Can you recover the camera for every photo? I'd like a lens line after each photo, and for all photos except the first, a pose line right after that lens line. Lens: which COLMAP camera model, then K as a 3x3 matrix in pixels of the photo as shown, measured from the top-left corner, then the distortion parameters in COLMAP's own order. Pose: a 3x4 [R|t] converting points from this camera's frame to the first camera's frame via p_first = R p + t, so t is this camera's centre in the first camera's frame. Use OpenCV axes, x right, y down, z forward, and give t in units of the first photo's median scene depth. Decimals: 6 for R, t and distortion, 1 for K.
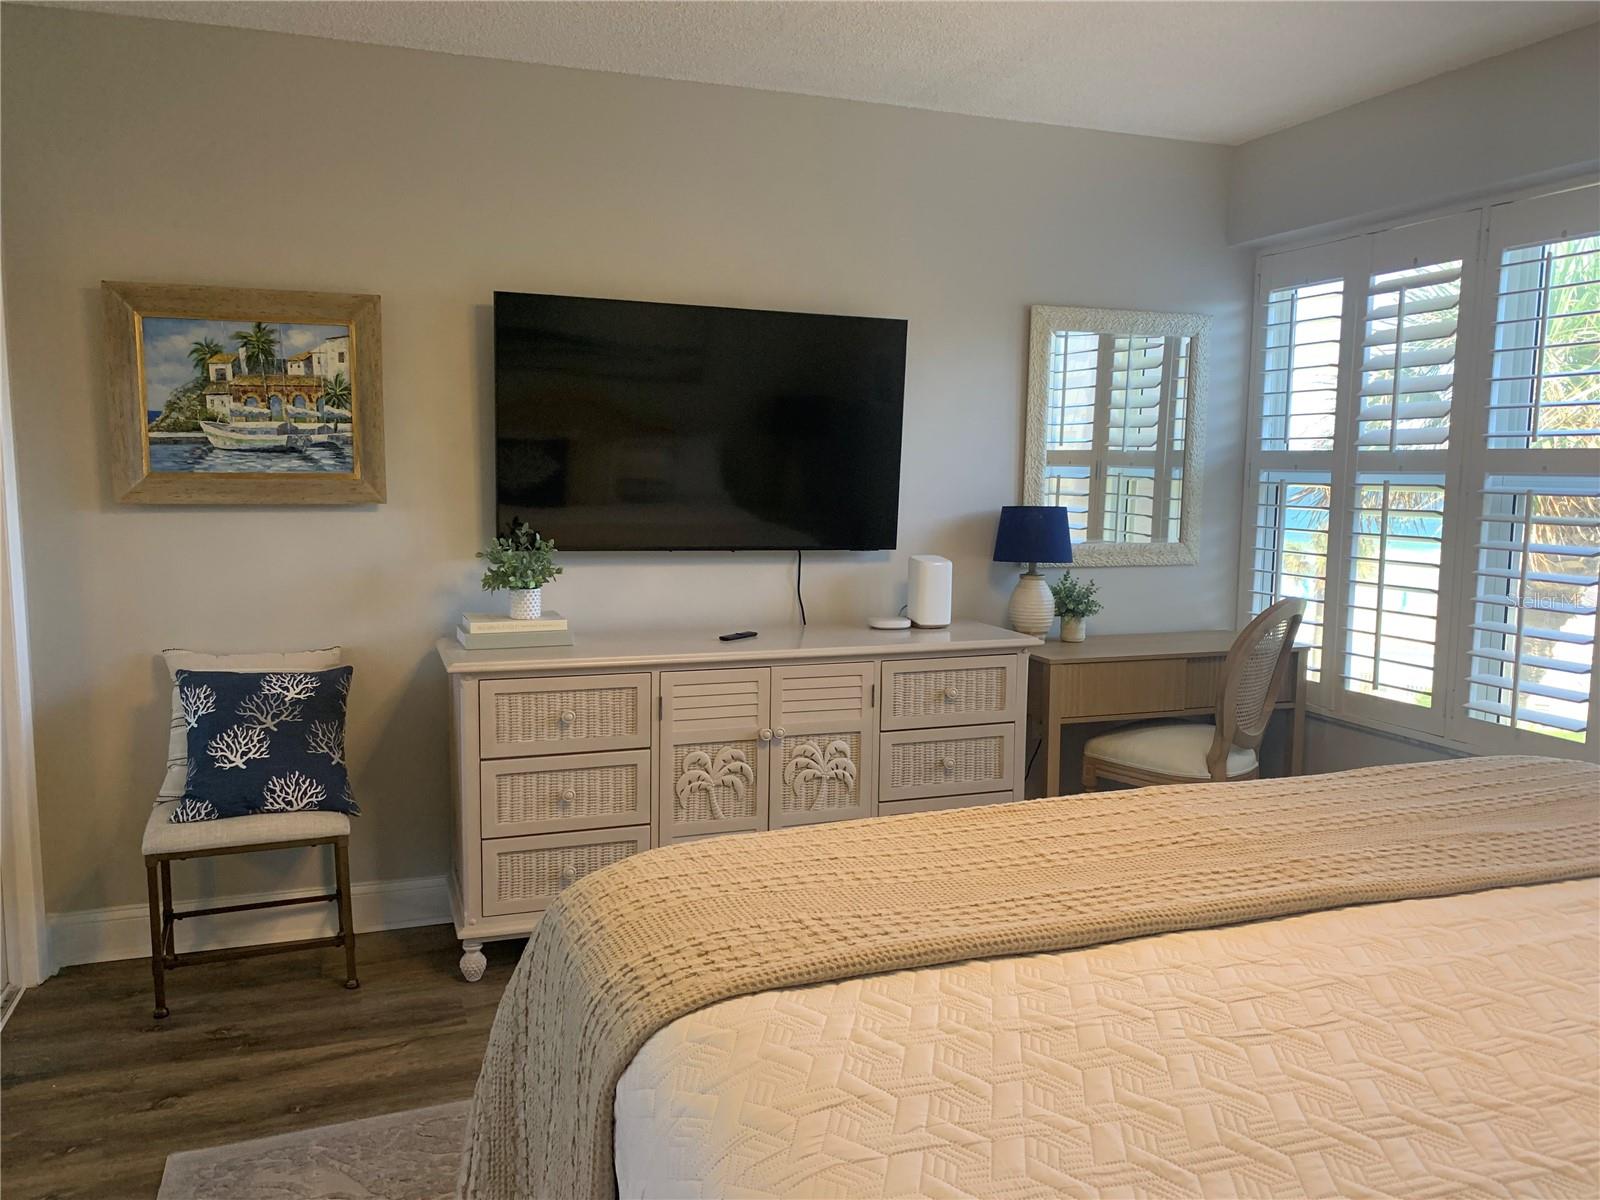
lens RADIAL K [[1241.6, 0, 810.4], [0, 1241.6, 596.2], [0, 0, 1]] dist [0.047537, -0.057637]
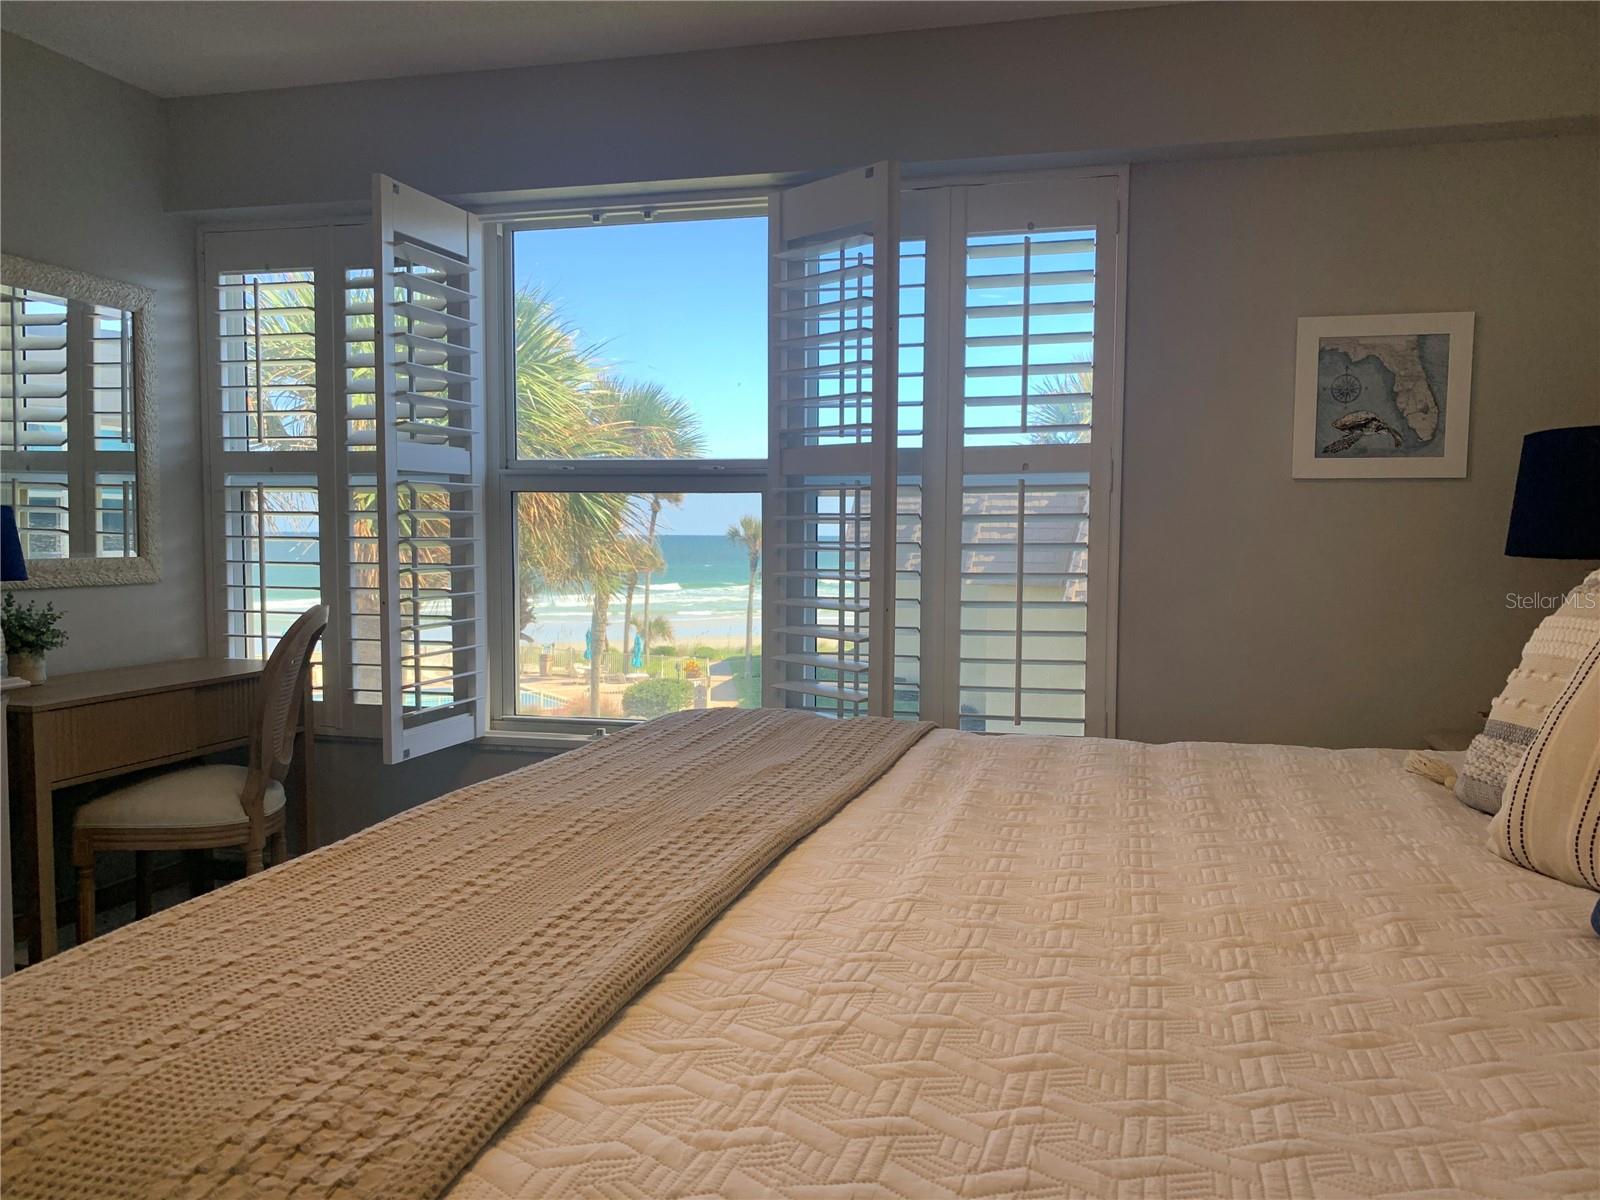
lens RADIAL K [[1241.6, 0, 800.4], [0, 1241.6, 596.8], [0, 0, 1]] dist [0.047537, -0.057637]
pose [[0.587153, -0.053091, 0.807733, -0.157773], [0.087252, 0.996184, 0.002053, 0.026656], [-0.804760, 0.069271, 0.589545, 0.200036]]
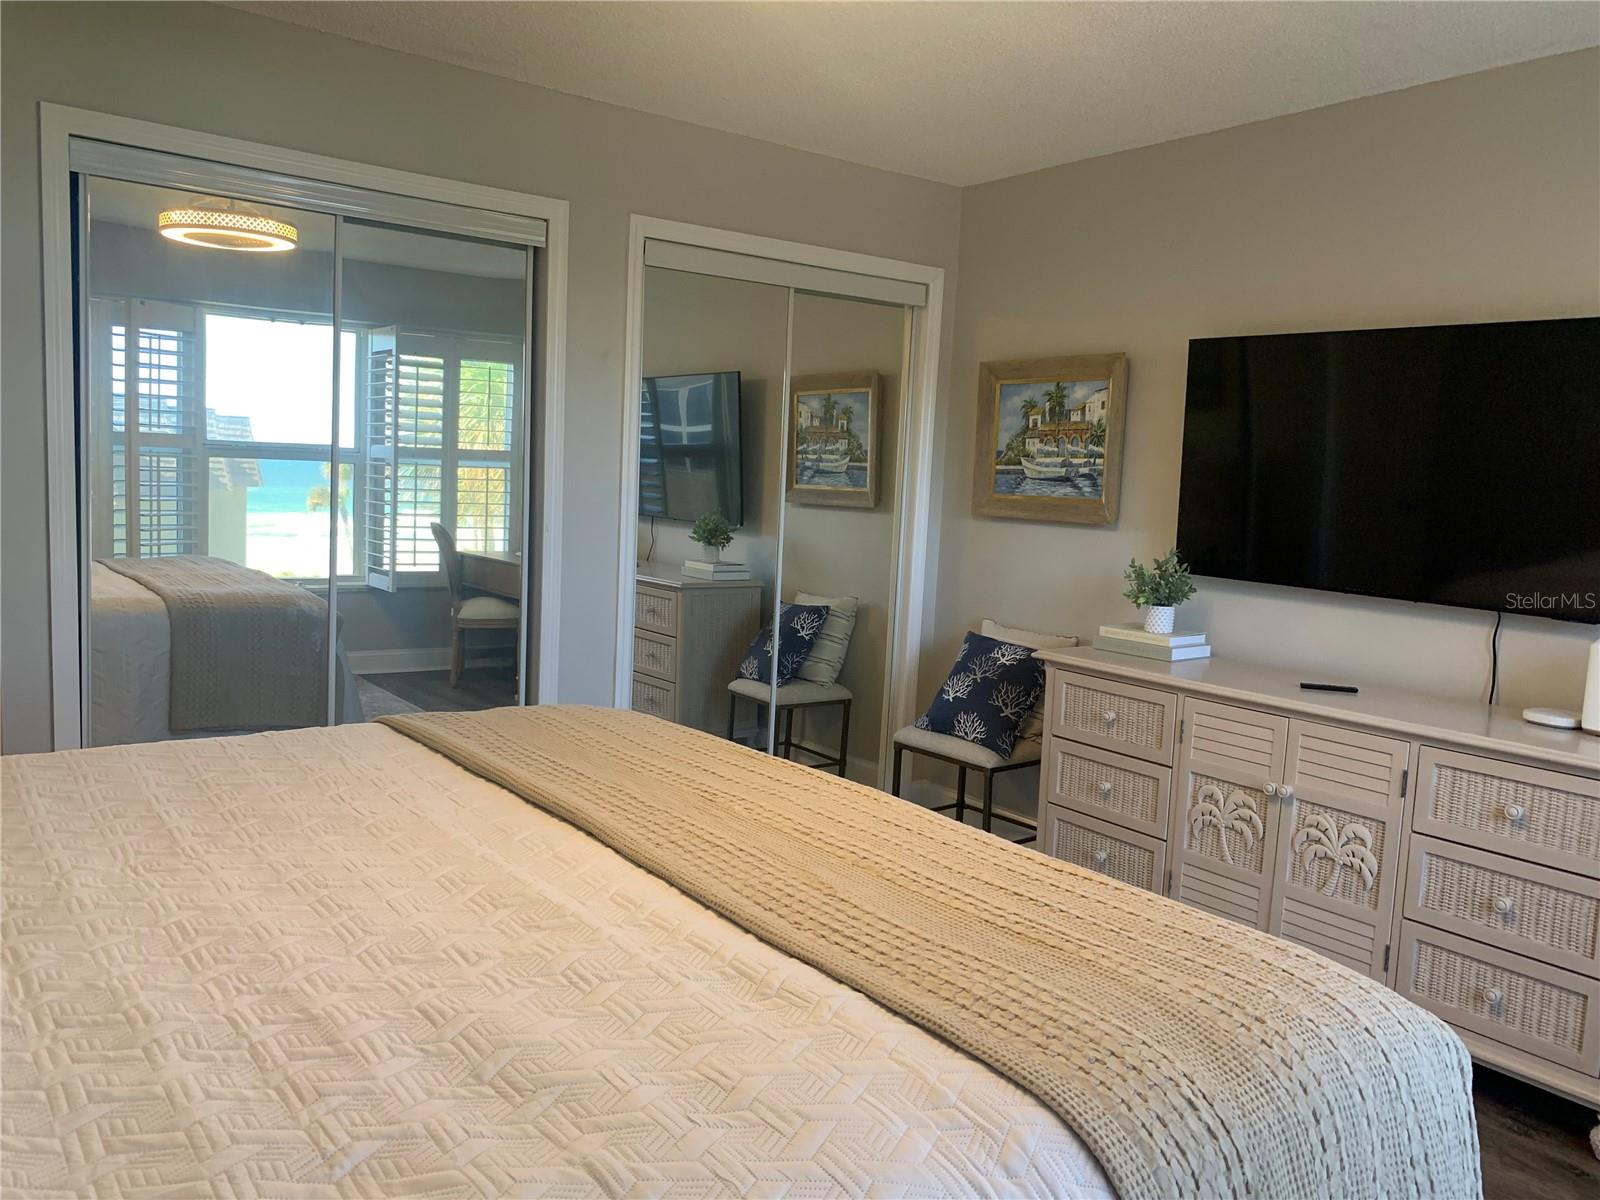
lens RADIAL K [[1241.6, 0, 806.9], [0, 1241.6, 601.7], [0, 0, 1]] dist [0.047537, -0.057637]
pose [[0.279832, 0.101931, -0.954623, 0.761174], [-0.146546, 0.987230, 0.062455, -0.034105], [0.948798, 0.122419, 0.291196, 0.396735]]
